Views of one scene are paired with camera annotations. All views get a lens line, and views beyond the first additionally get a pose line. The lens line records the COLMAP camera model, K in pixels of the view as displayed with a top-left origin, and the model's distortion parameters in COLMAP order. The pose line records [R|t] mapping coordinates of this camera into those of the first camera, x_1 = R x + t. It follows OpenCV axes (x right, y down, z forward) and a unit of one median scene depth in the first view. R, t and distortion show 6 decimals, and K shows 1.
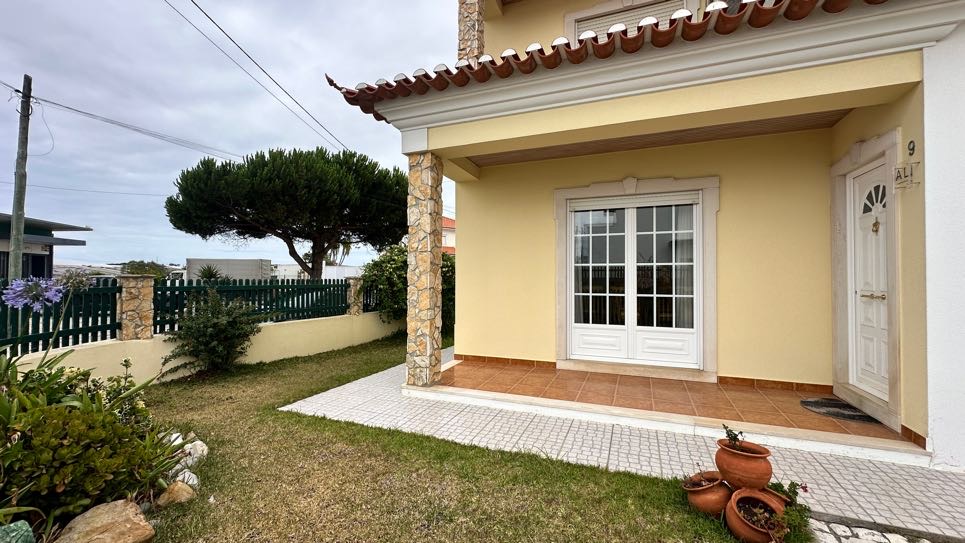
lens RADIAL K [[386.0, 0, 478.4], [0, 386.0, 272.6], [0, 0, 1]] dist [-0.004032, 0.000783]
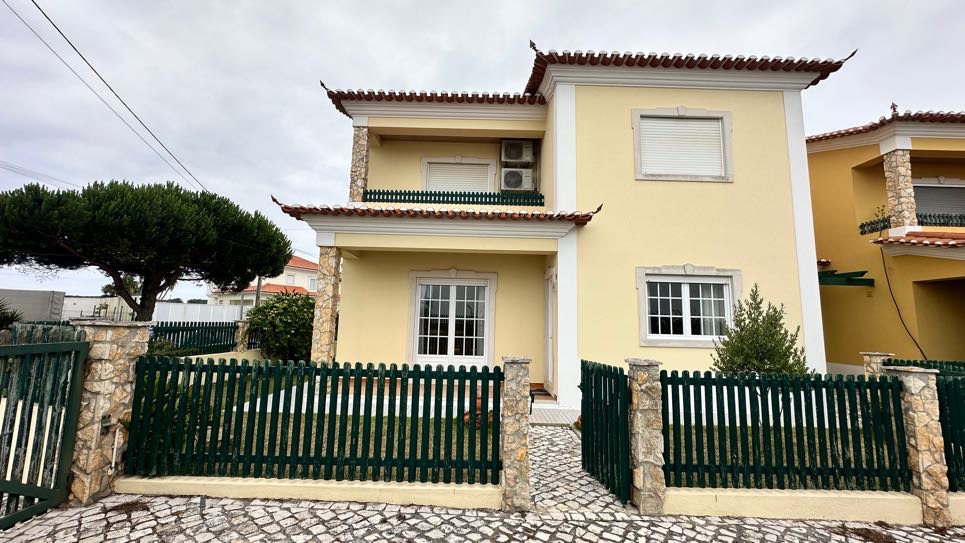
lens RADIAL K [[386.0, 0, 488.3], [0, 386.0, 272.4], [0, 0, 1]] dist [-0.004032, 0.000783]
pose [[0.916726, 0.073326, 0.392729, -0.099570], [-0.029432, 0.992737, -0.116651, -0.020243], [-0.398430, 0.095378, 0.912226, -0.444928]]
